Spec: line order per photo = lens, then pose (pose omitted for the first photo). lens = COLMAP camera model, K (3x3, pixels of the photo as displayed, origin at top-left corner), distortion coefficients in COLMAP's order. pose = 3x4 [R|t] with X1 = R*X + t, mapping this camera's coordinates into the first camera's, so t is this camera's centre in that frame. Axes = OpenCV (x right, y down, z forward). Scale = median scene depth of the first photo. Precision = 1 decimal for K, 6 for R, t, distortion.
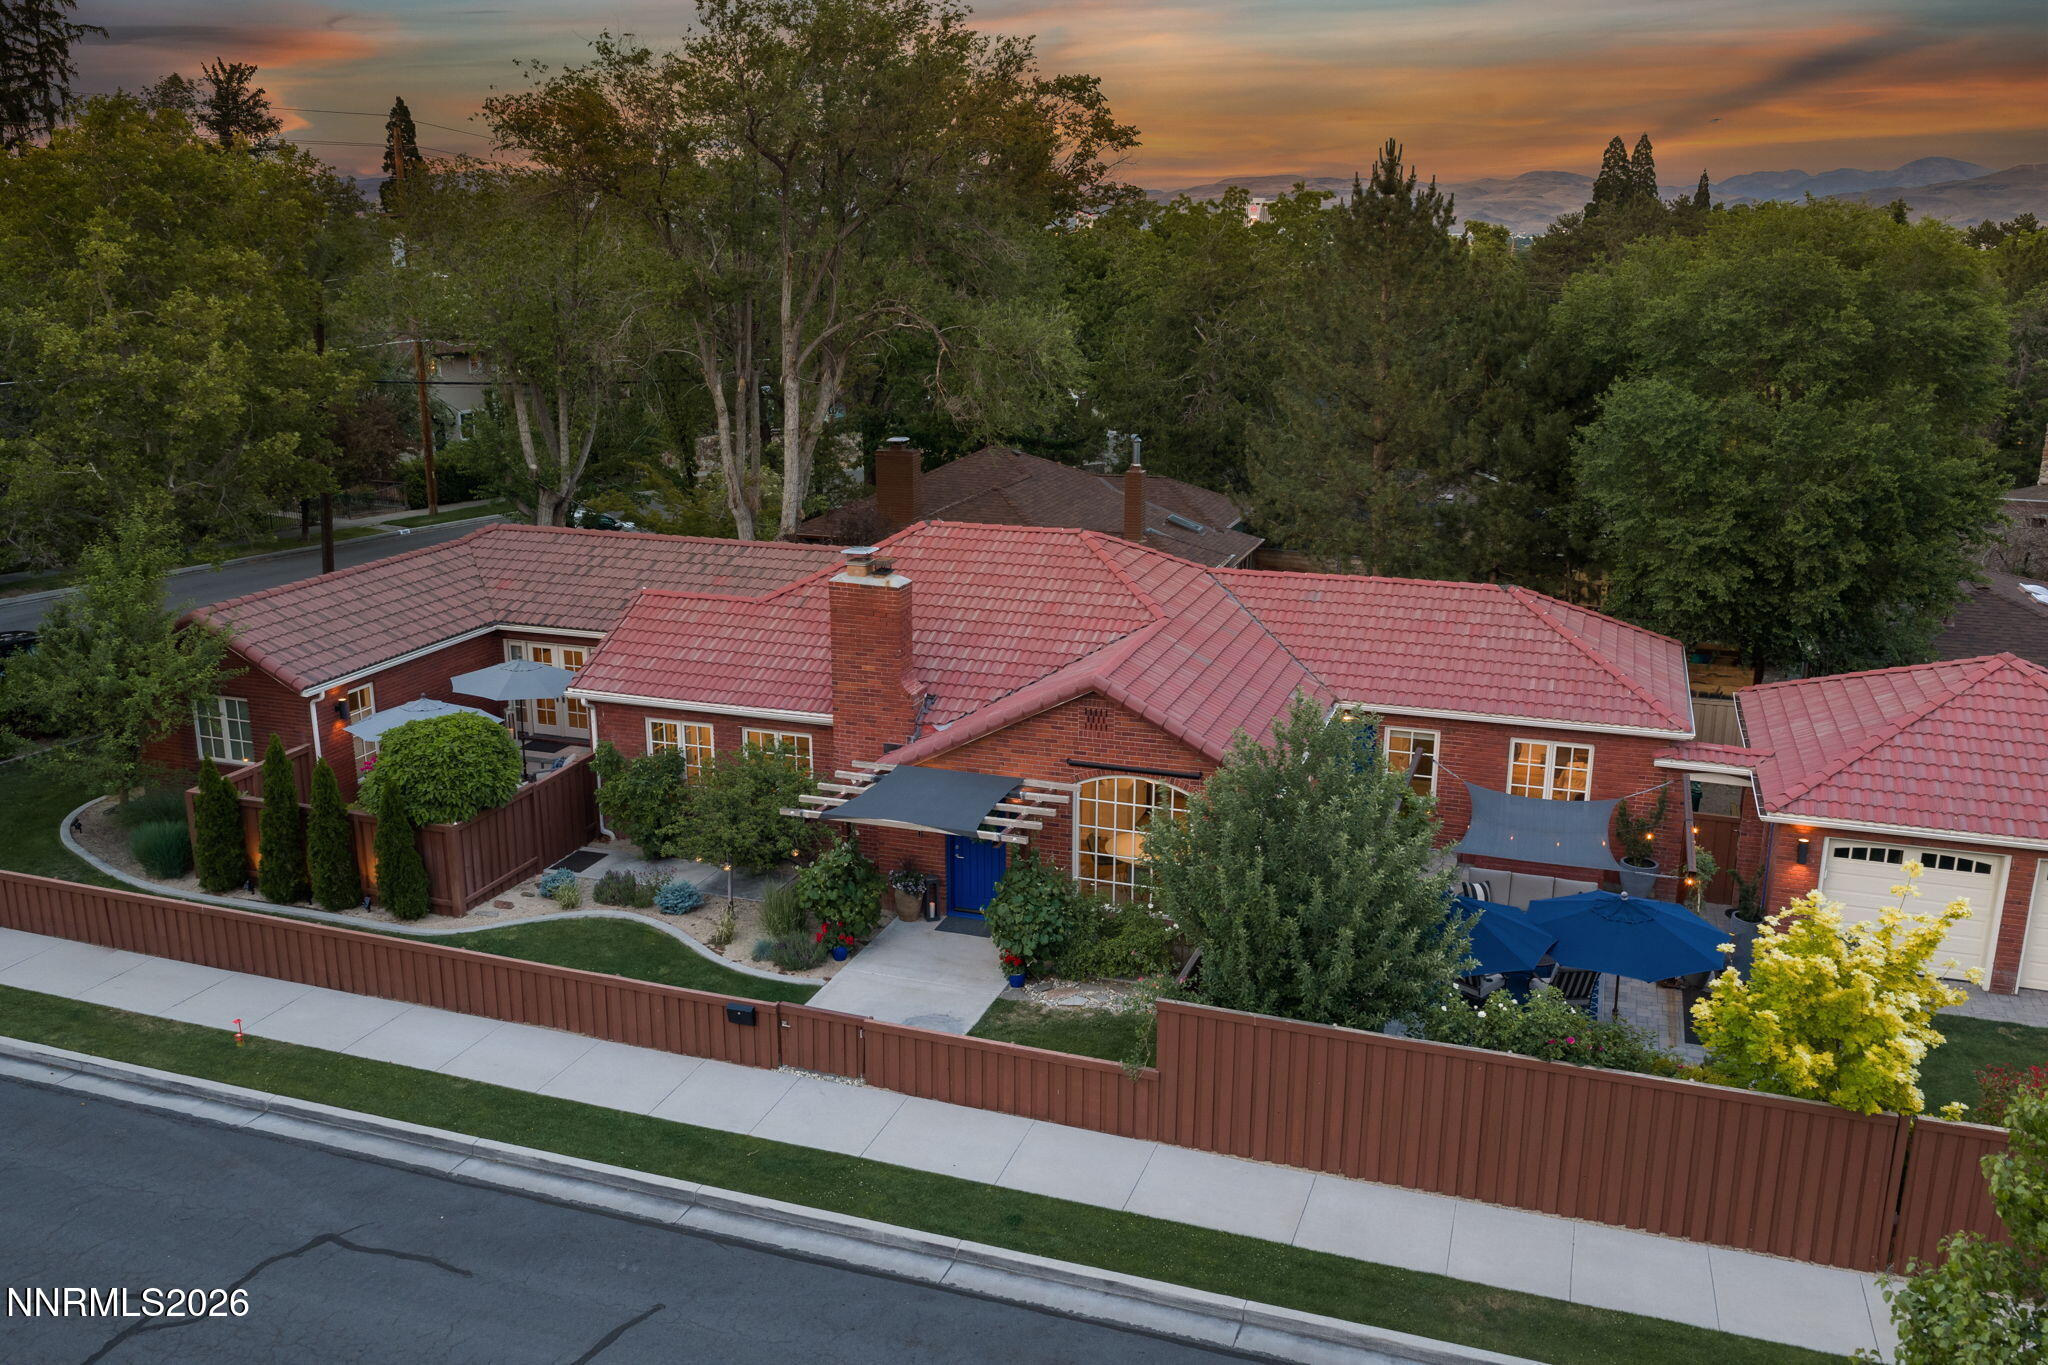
lens RADIAL K [[1681.8, 0, 1023.3], [0, 1681.8, 687.4], [0, 0, 1]] dist [0.017618, -0.030831]
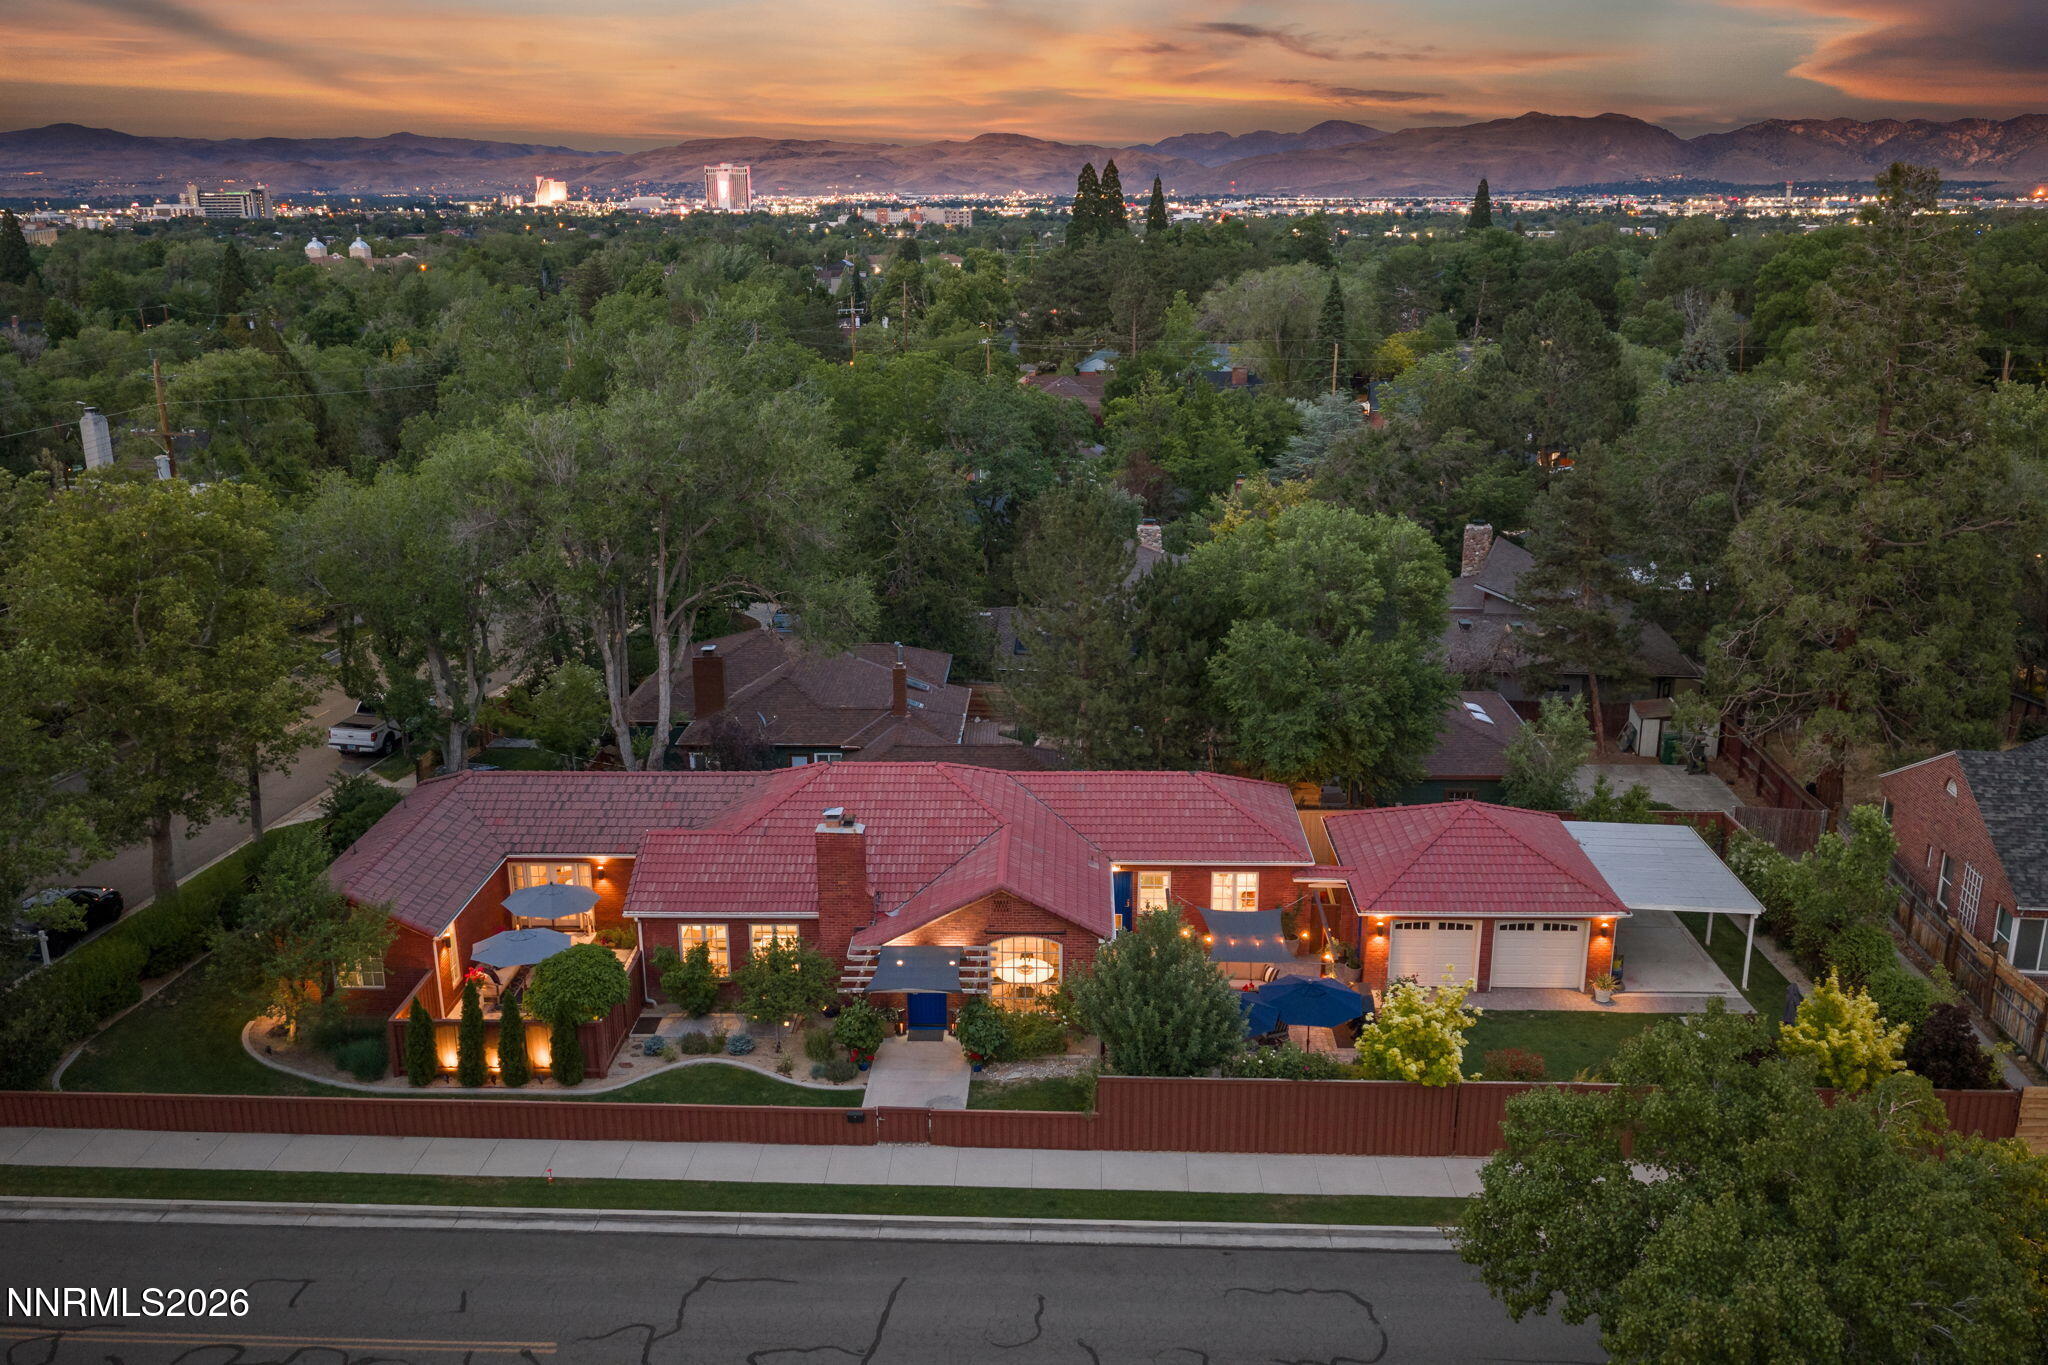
lens RADIAL K [[1681.8, 0, 1027.1], [0, 1681.8, 683.2], [0, 0, 1]] dist [0.017618, -0.030831]
pose [[0.954294, -0.088742, 0.285392, -0.396428], [0.083866, 0.996047, 0.029288, -0.252991], [-0.286862, -0.004014, 0.957963, -0.629941]]
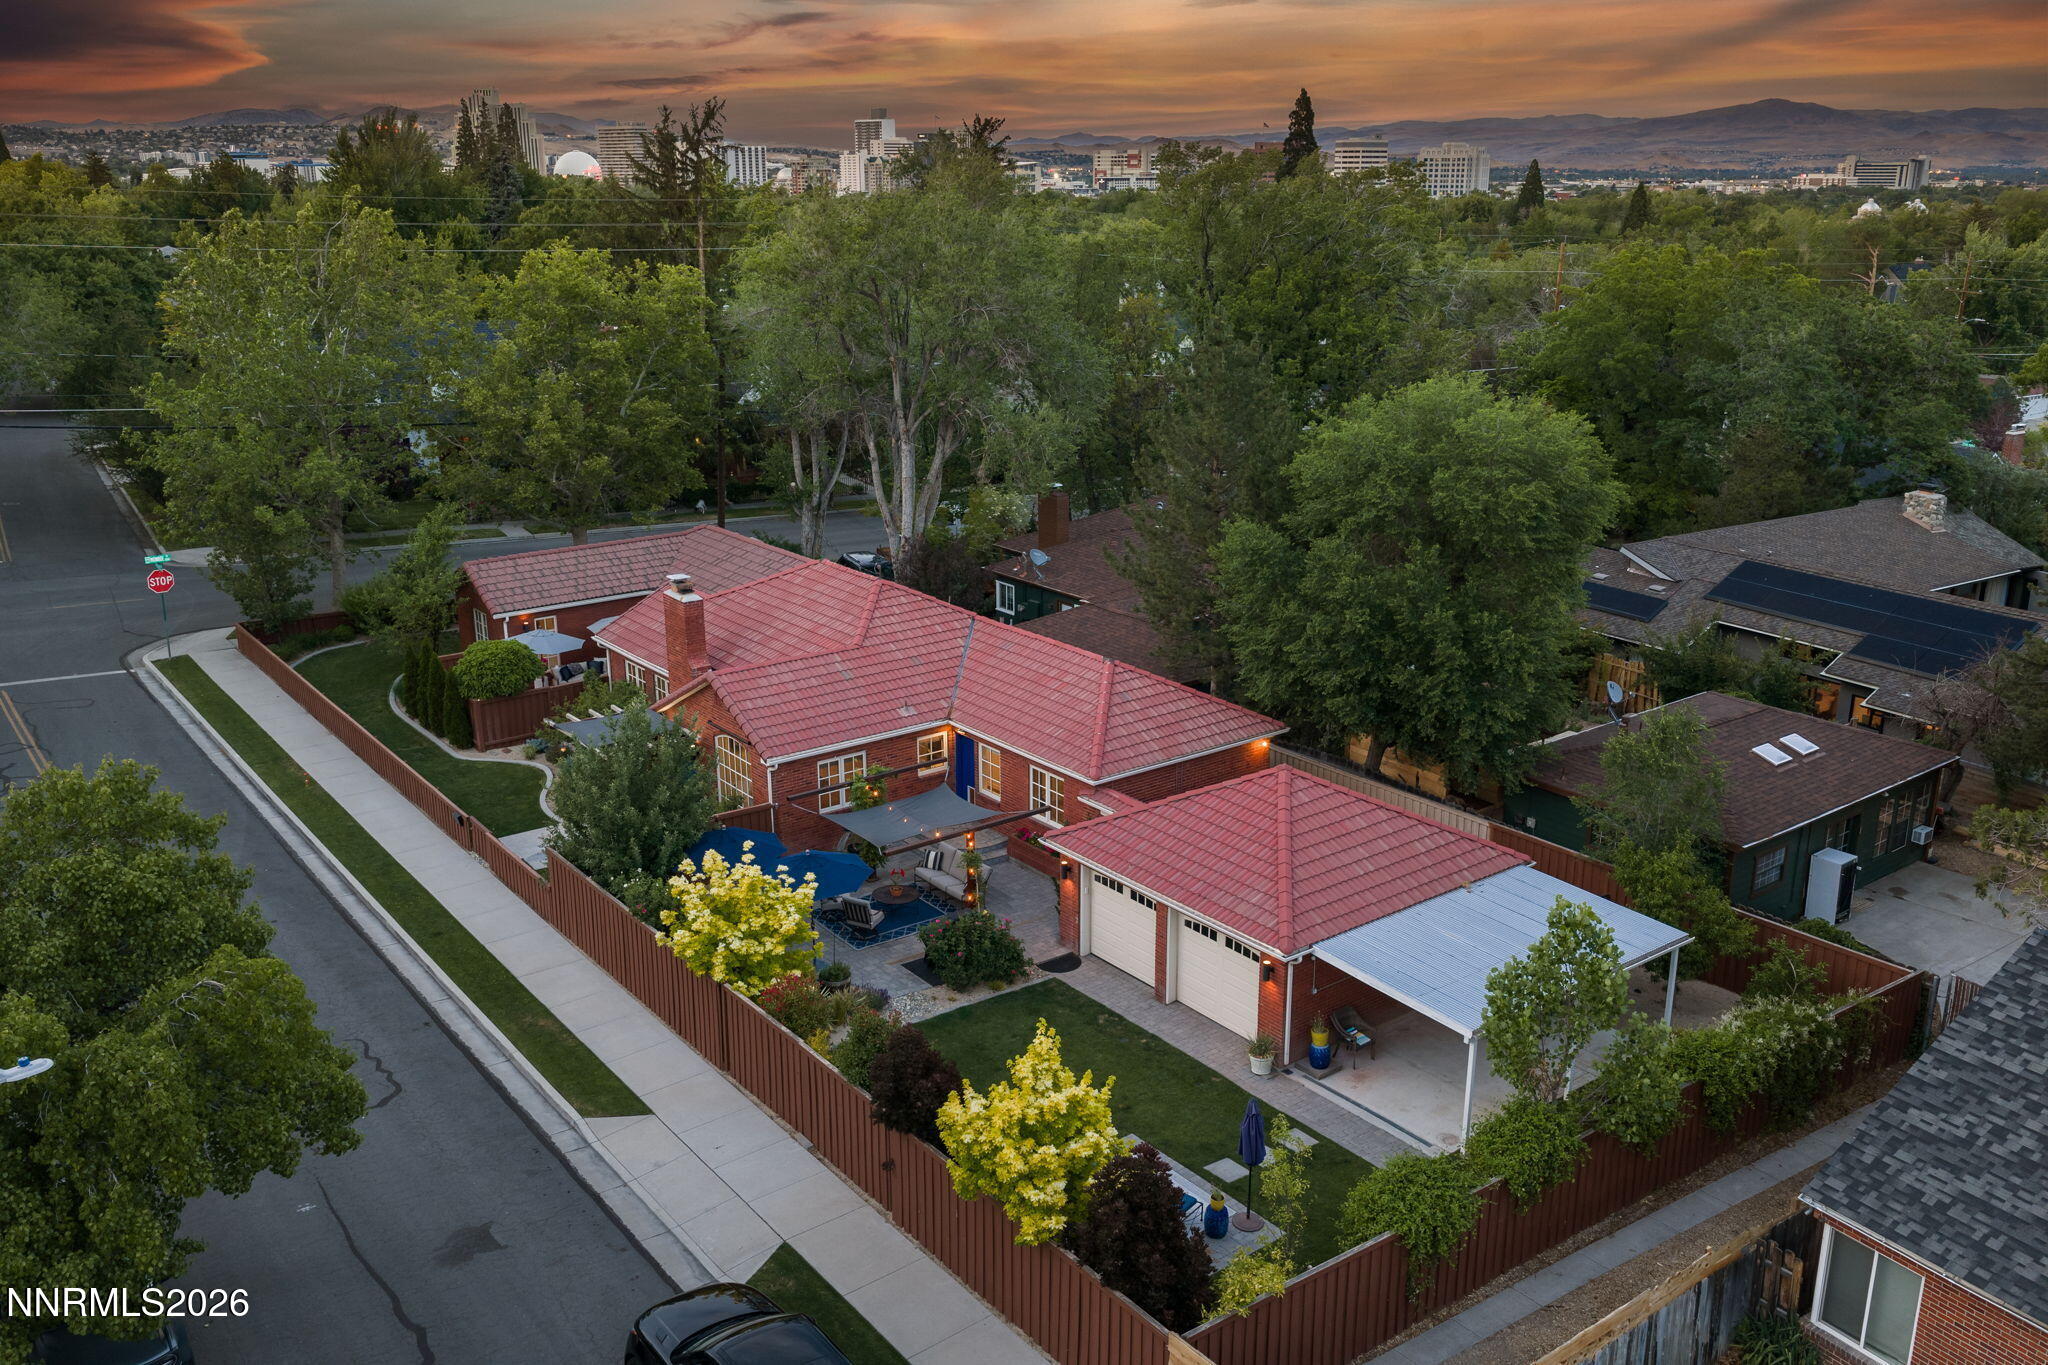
lens RADIAL K [[1700.8, 0, 1023.4], [0, 1700.8, 674.7], [0, 0, 1]] dist [-0.001402, -0.001873]
pose [[0.831122, 0.154288, -0.534257, 1.167834], [-0.142413, 0.987755, 0.063709, -0.151889], [0.537545, 0.023135, 0.842918, -0.227456]]
